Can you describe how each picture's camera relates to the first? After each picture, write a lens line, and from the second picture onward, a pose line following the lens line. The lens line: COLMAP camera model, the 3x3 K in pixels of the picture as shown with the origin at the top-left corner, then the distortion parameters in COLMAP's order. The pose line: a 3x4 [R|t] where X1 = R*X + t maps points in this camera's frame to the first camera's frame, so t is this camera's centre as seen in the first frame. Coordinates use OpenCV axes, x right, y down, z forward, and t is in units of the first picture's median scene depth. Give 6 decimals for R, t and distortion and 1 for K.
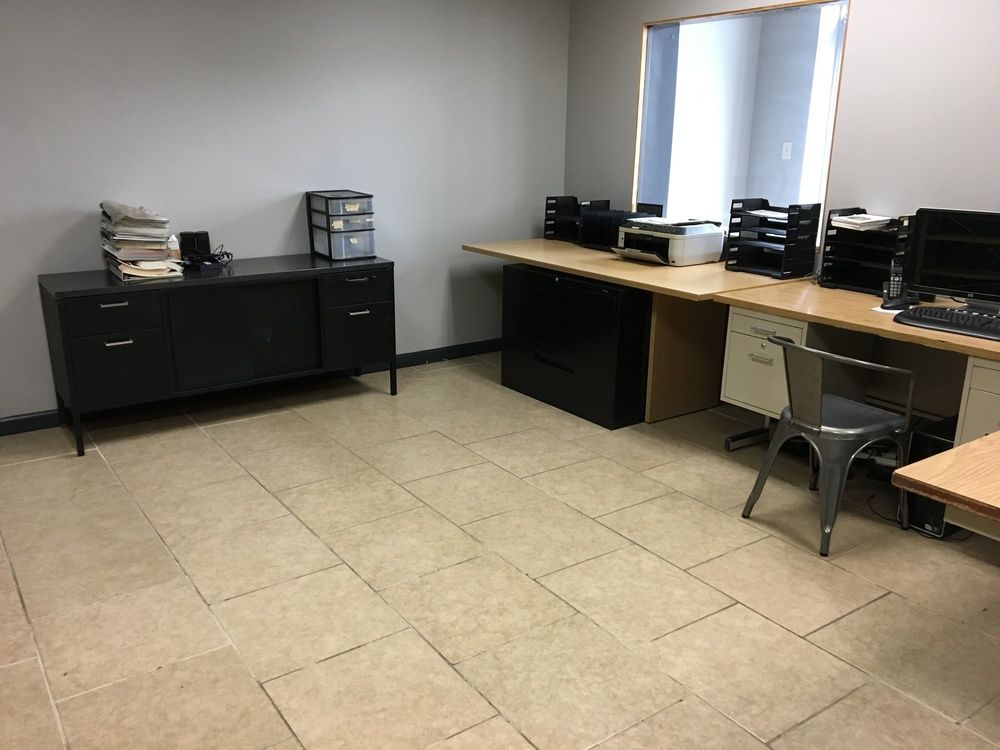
lens RADIAL K [[835.8, 0, 500.0], [0, 835.8, 375.0], [0, 0, 1]] dist [0.040540, -0.055783]
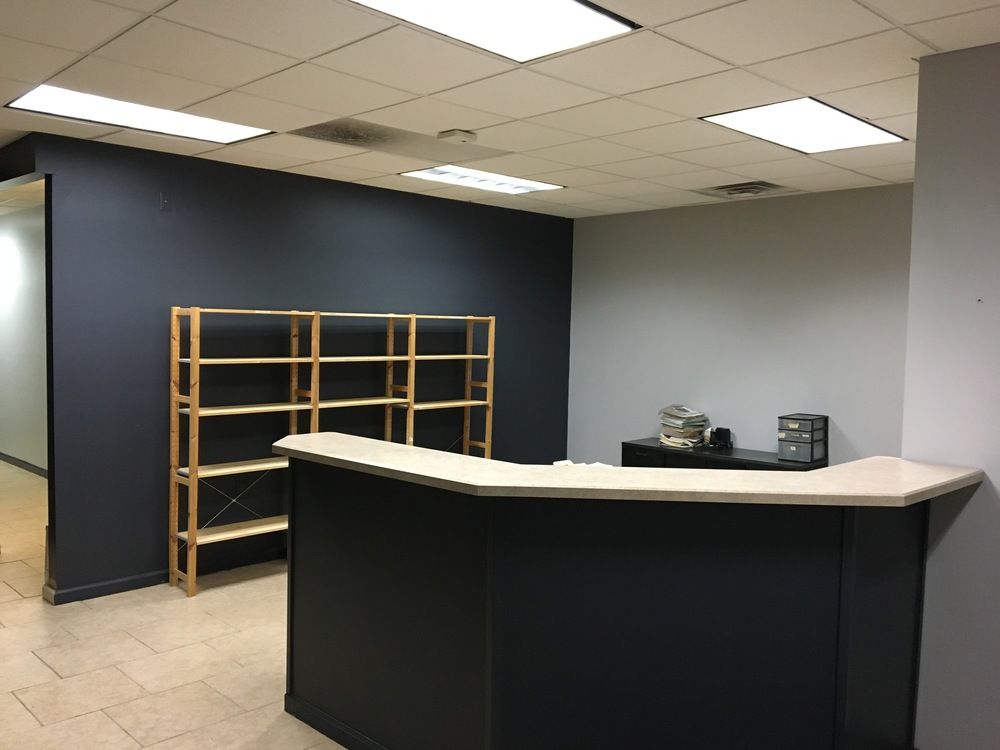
lens RADIAL K [[835.8, 0, 500.0], [0, 835.8, 375.0], [0, 0, 1]] dist [0.040540, -0.055783]
pose [[0.161942, 0.049428, -0.985562, 1.874088], [-0.294559, 0.955633, -0.000474, -0.222732], [0.941812, 0.290383, 0.169317, 0.451310]]
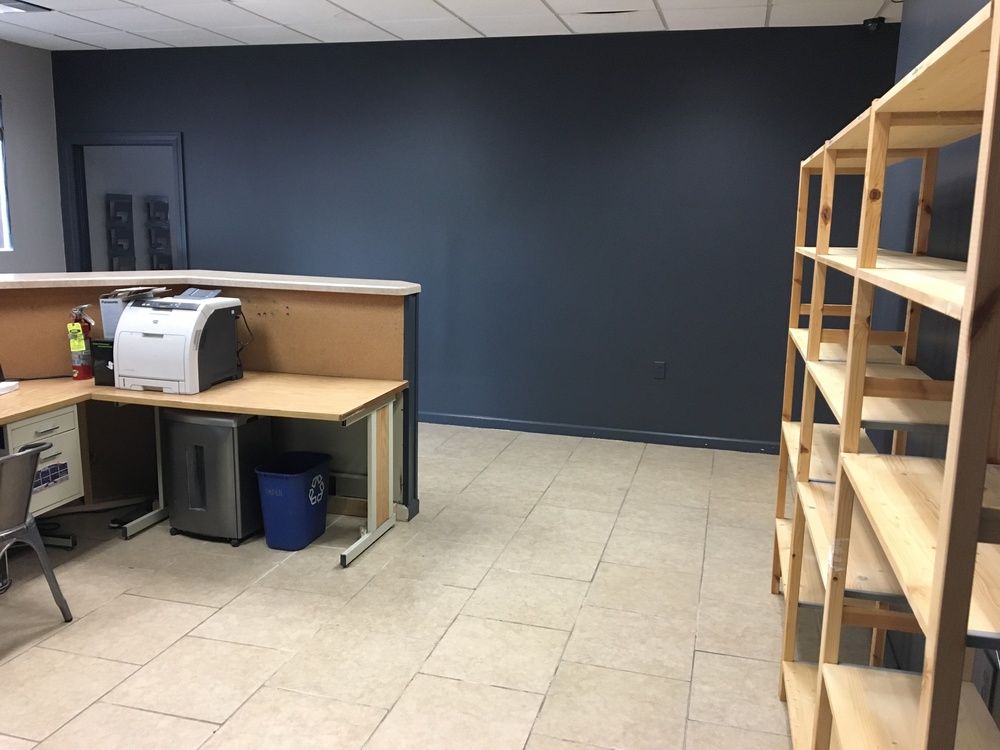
lens RADIAL K [[835.8, 0, 500.0], [0, 835.8, 375.0], [0, 0, 1]] dist [0.040540, -0.055783]
pose [[-0.633650, -0.165277, 0.755759, -0.861419], [0.193152, 0.912174, 0.361428, -0.422335], [-0.749119, 0.374995, -0.546076, 1.210716]]
